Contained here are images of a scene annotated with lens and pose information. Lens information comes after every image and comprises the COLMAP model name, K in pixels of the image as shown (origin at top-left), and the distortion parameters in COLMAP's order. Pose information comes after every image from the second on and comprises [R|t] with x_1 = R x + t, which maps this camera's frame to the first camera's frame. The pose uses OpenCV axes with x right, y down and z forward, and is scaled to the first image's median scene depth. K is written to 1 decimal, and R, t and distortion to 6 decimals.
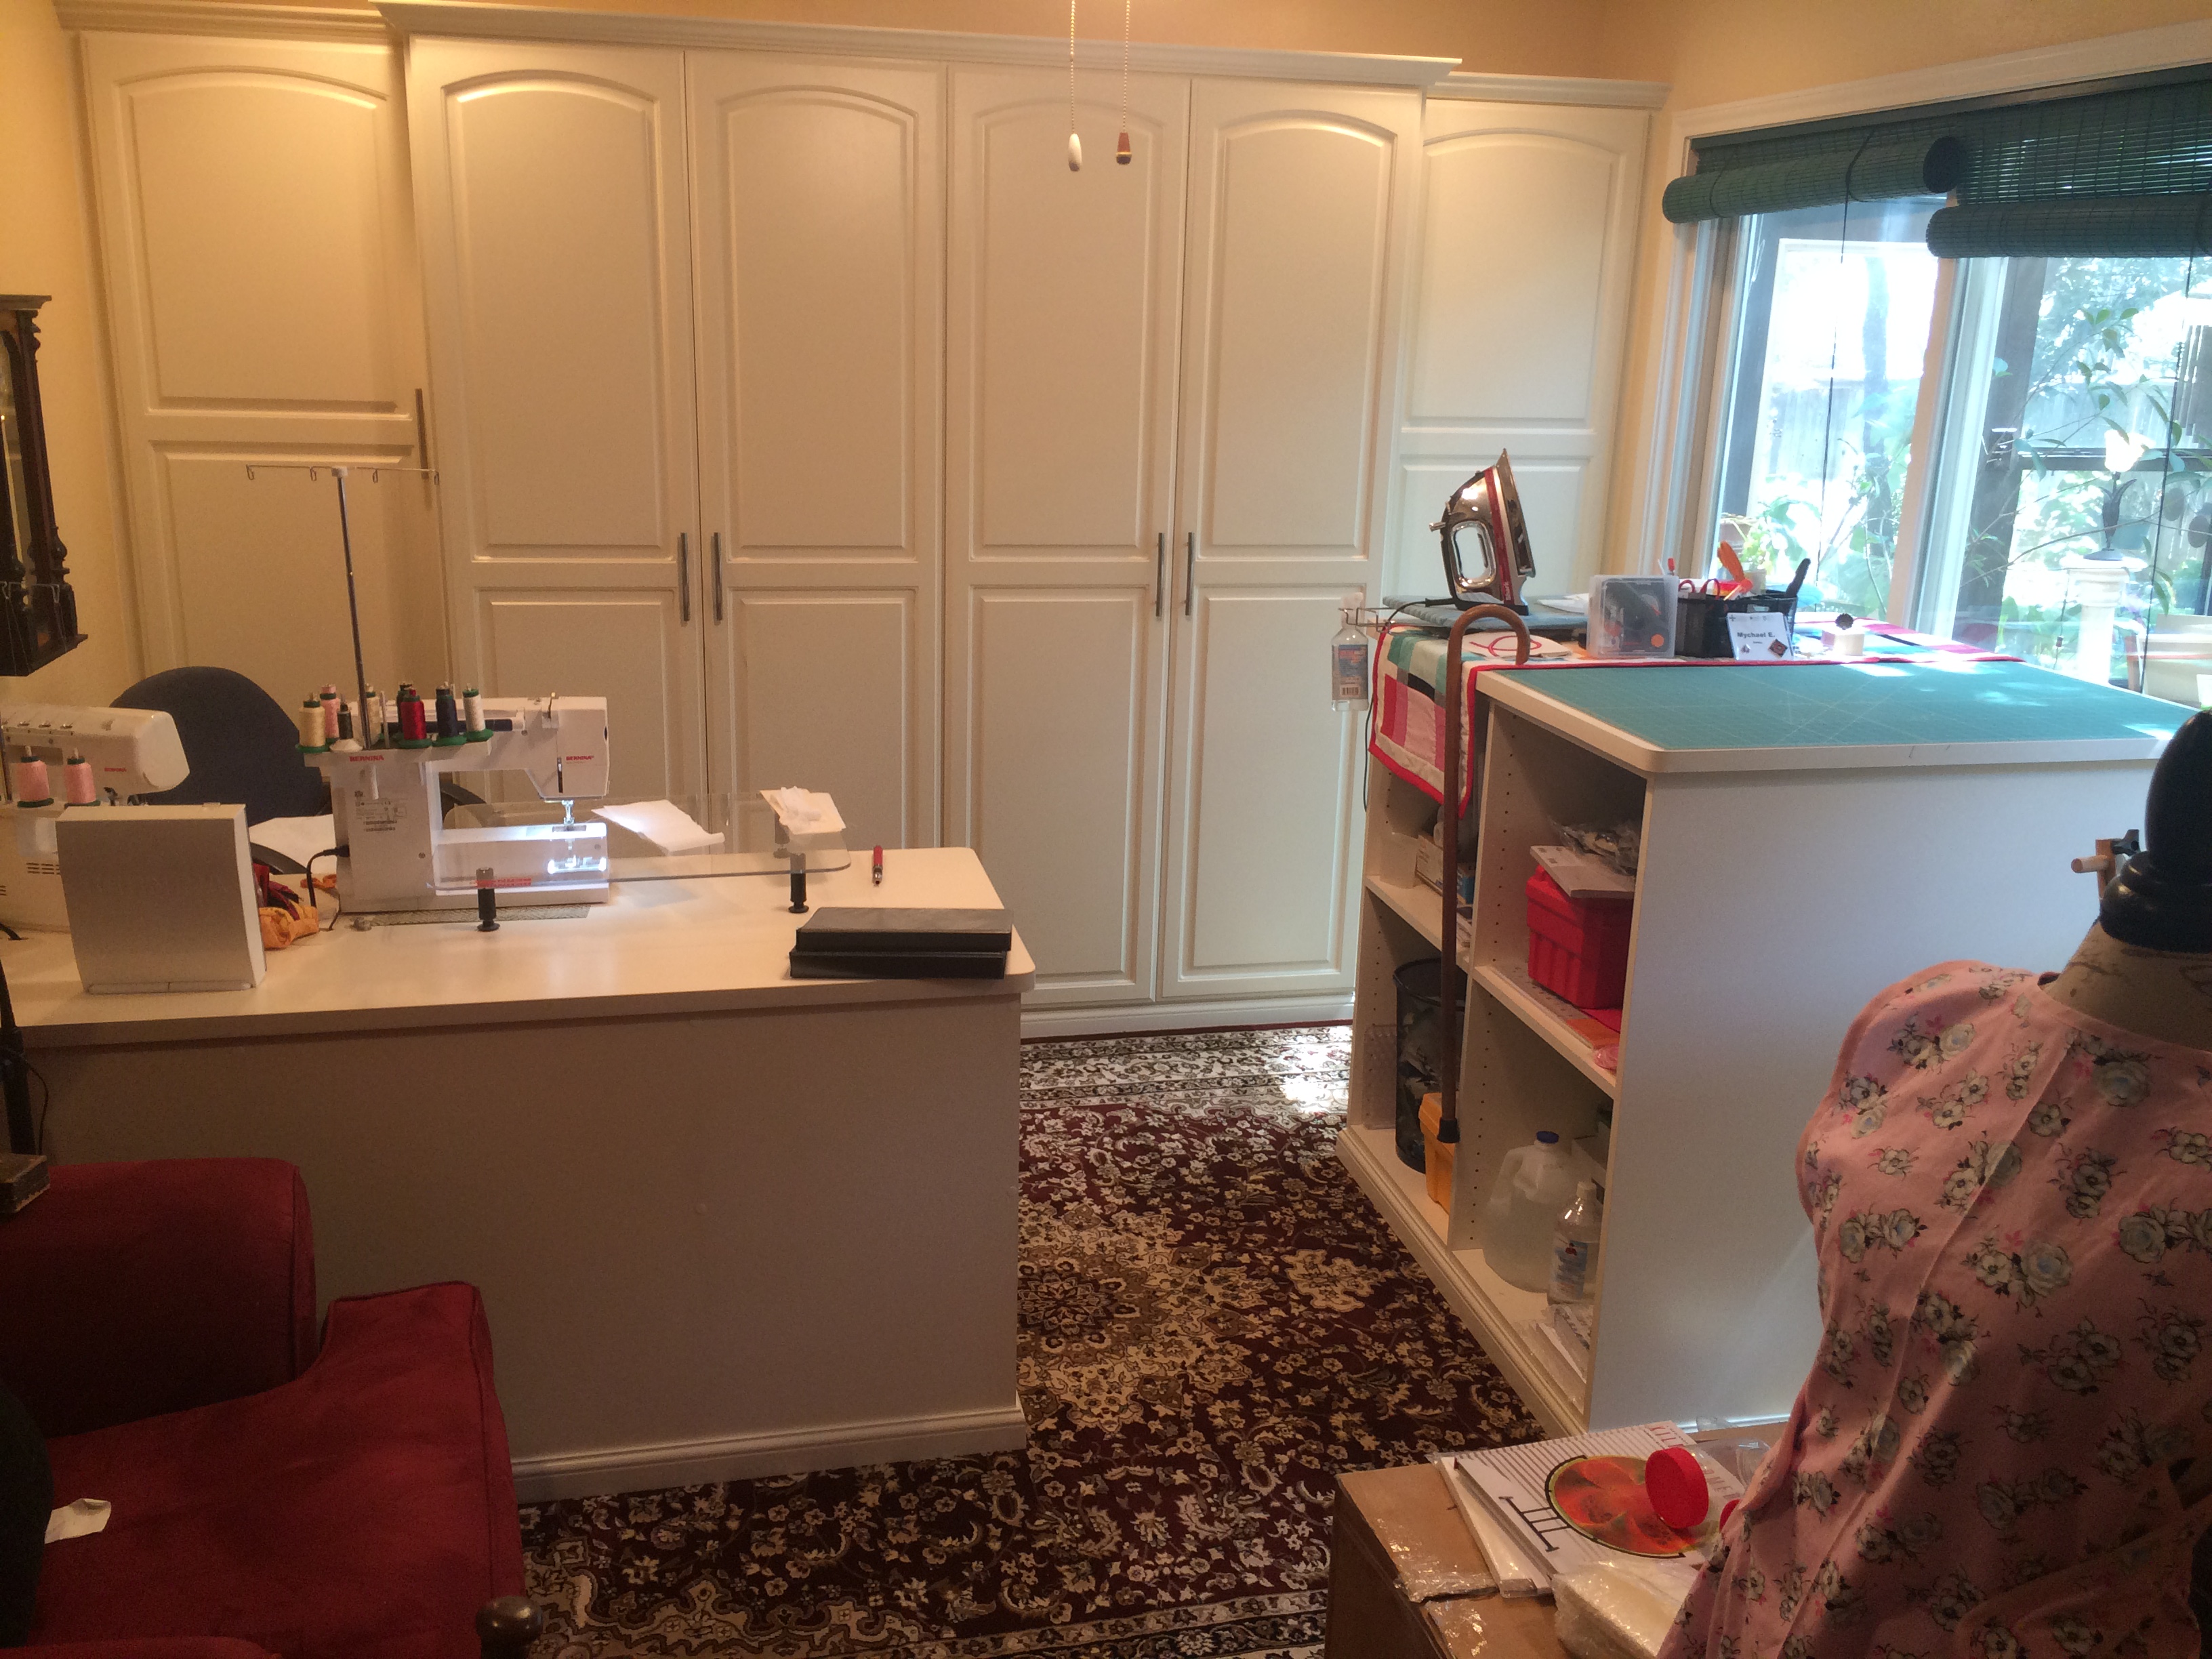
lens RADIAL K [[1952.3, 0, 1106.0], [0, 1952.3, 829.5], [0, 0, 1]] dist [0.141780, -0.155812]
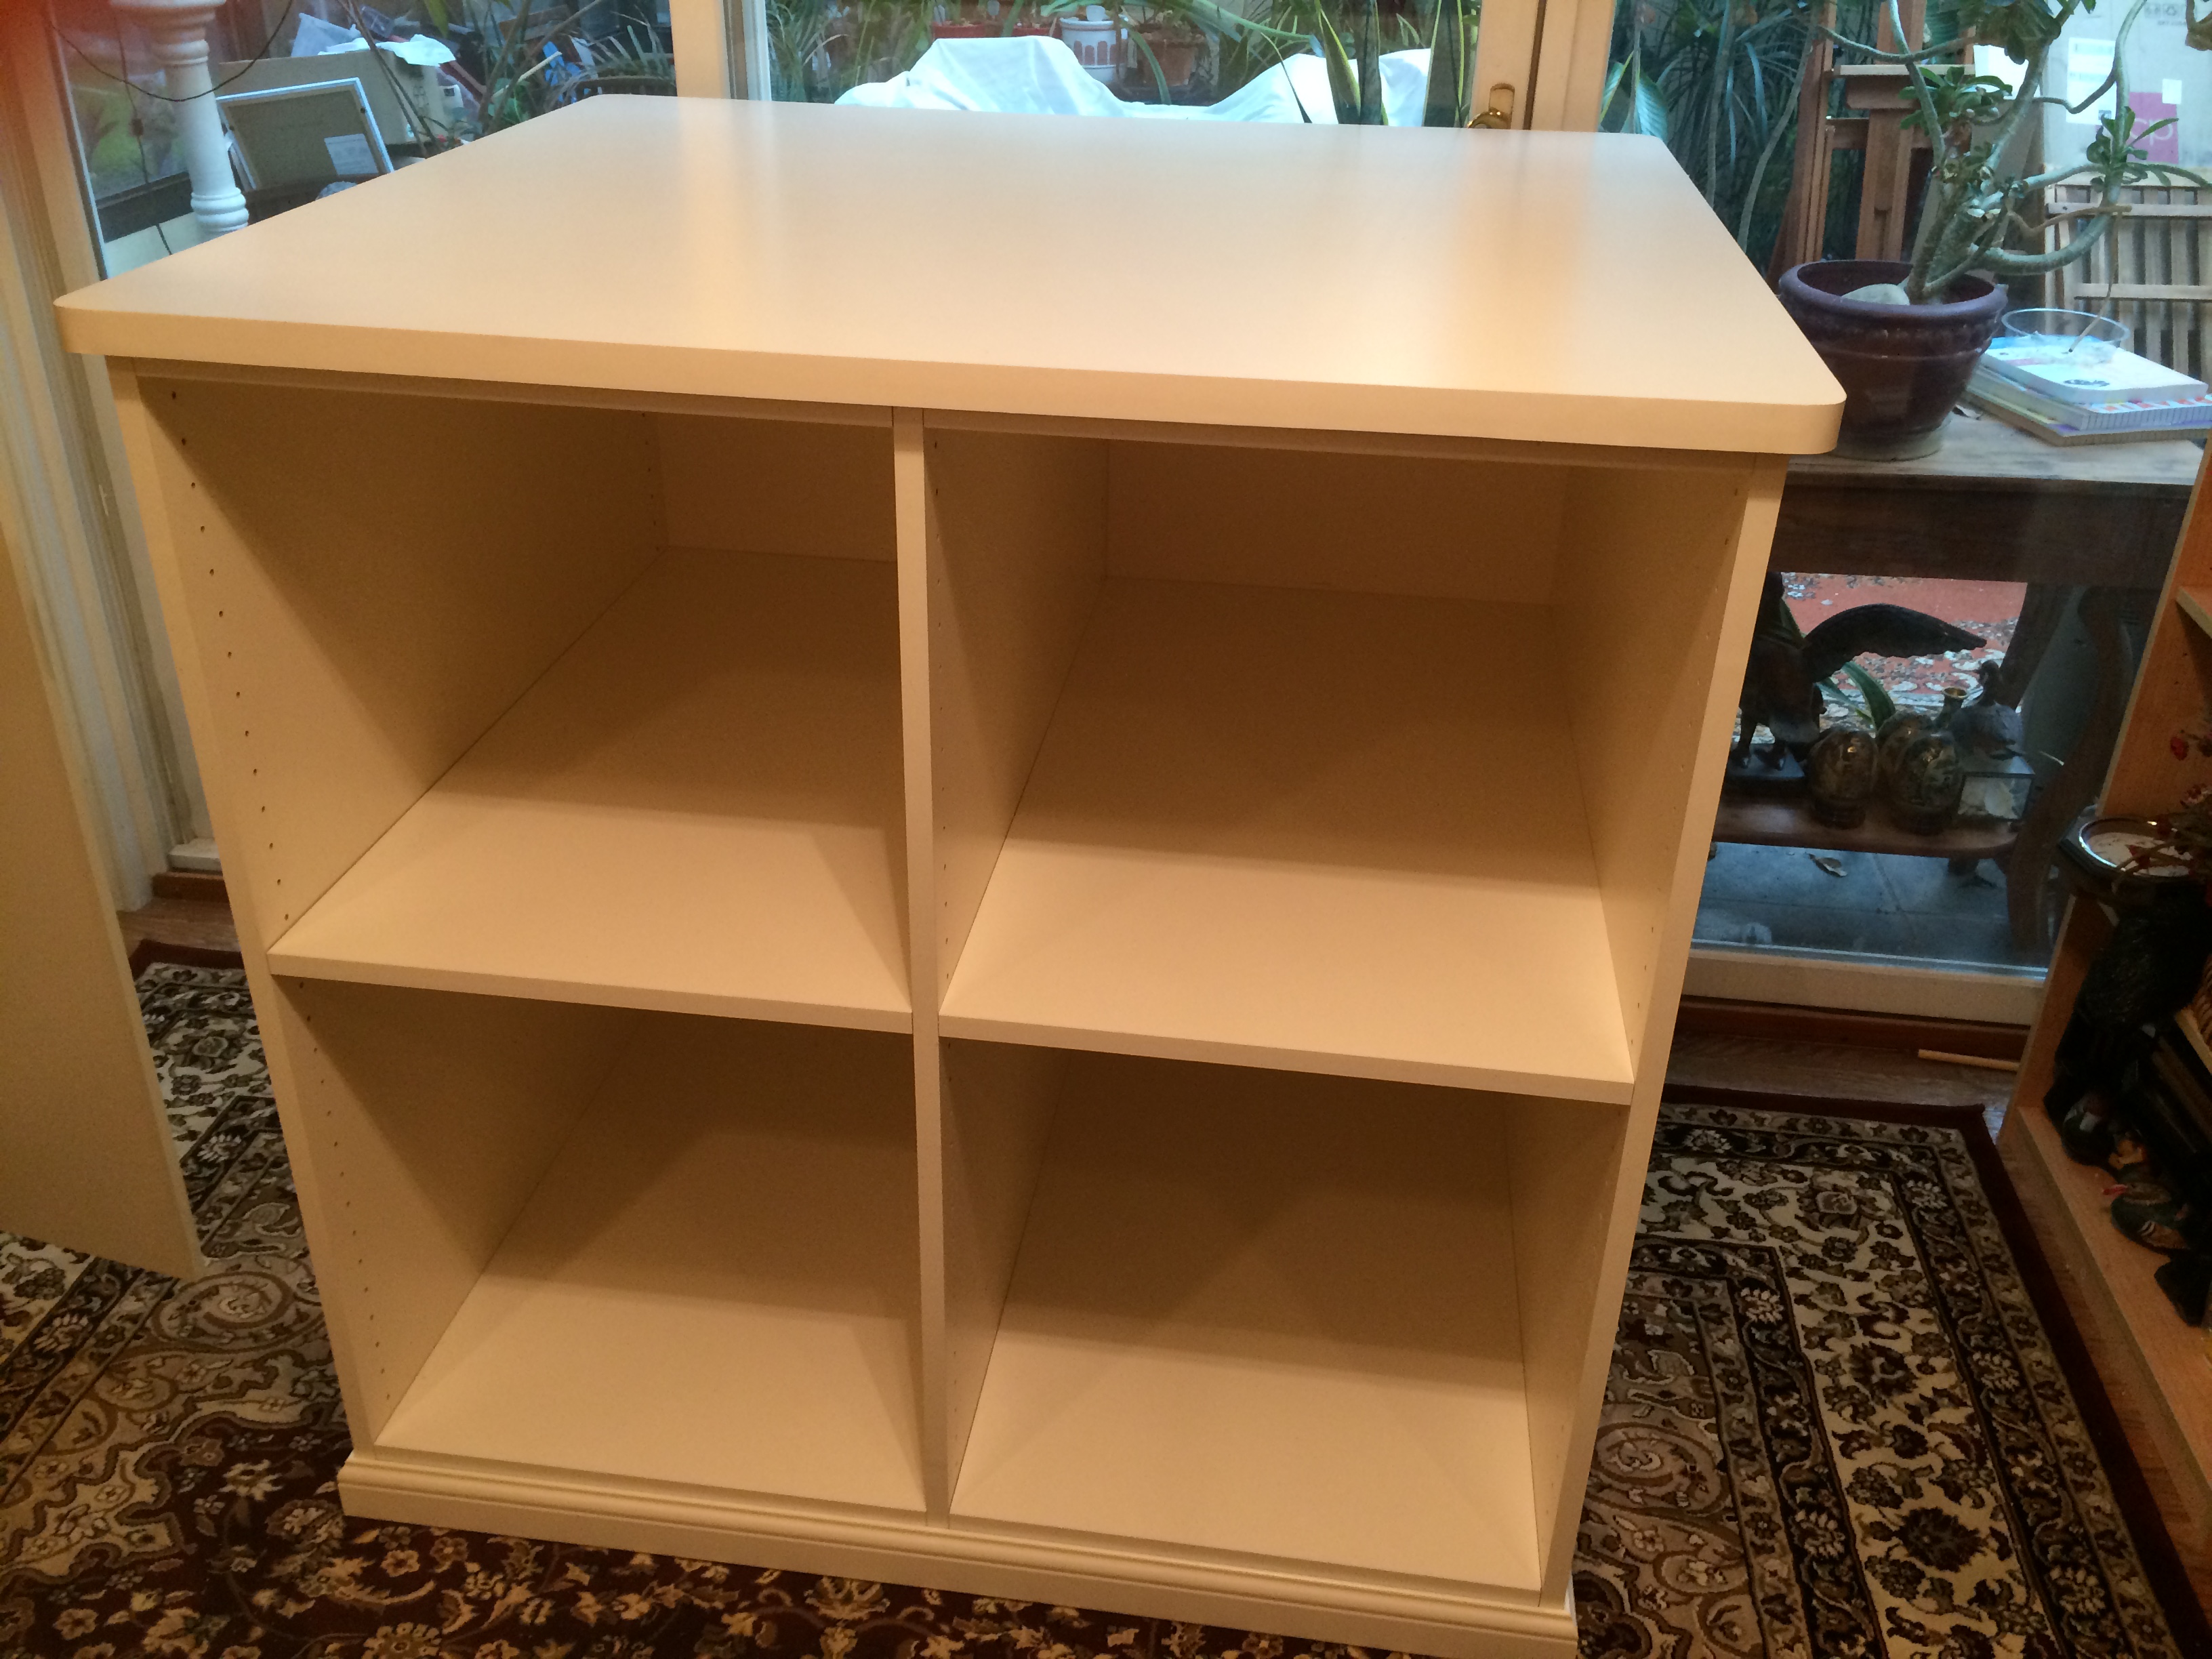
lens RADIAL K [[1939.1, 0, 1105.0], [0, 1939.1, 801.9], [0, 0, 1]] dist [0.006273, -0.002320]
pose [[0.335963, -0.464348, 0.819457, -0.132772], [0.236536, 0.883740, 0.403799, -0.137183], [-0.911691, 0.058170, 0.406739, 0.765059]]
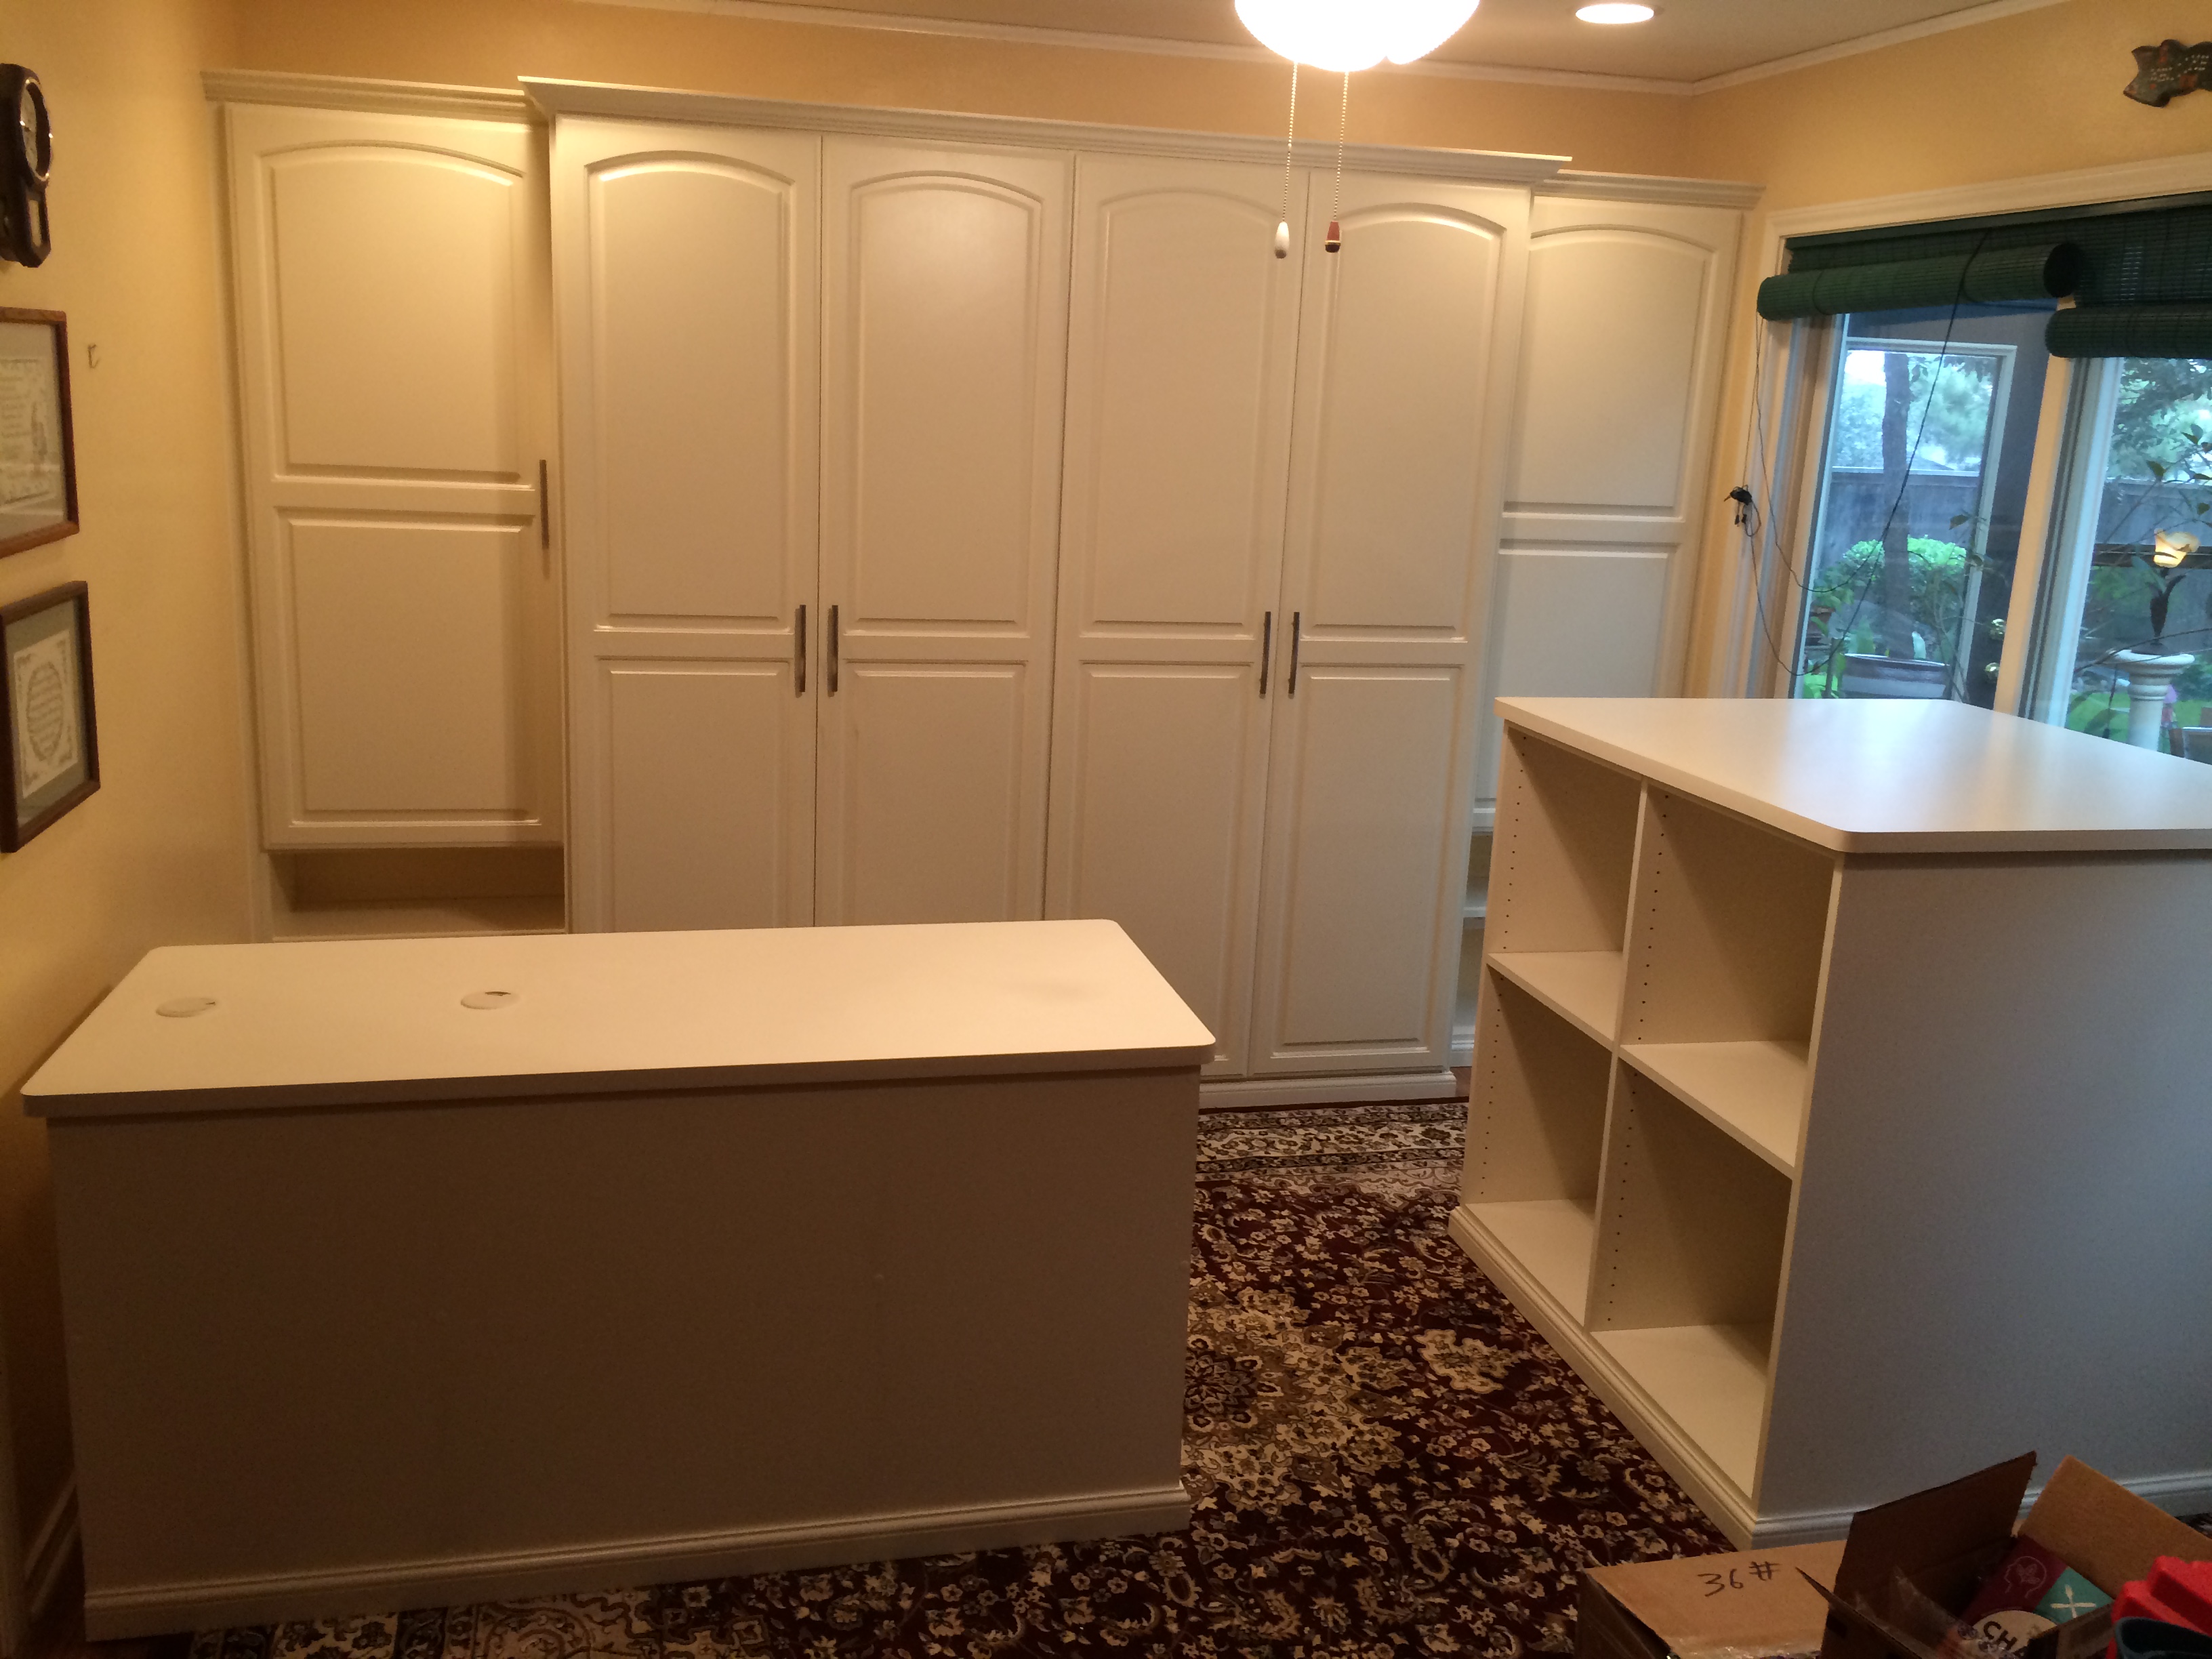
lens RADIAL K [[1952.3, 0, 1106.0], [0, 1952.3, 829.5], [0, 0, 1]] dist [0.141780, -0.155812]
pose [[0.999606, 0.012965, 0.024894, -0.098801], [-0.011969, 0.999139, -0.039726, 0.002812], [-0.025388, 0.039412, 0.998900, -0.003565]]
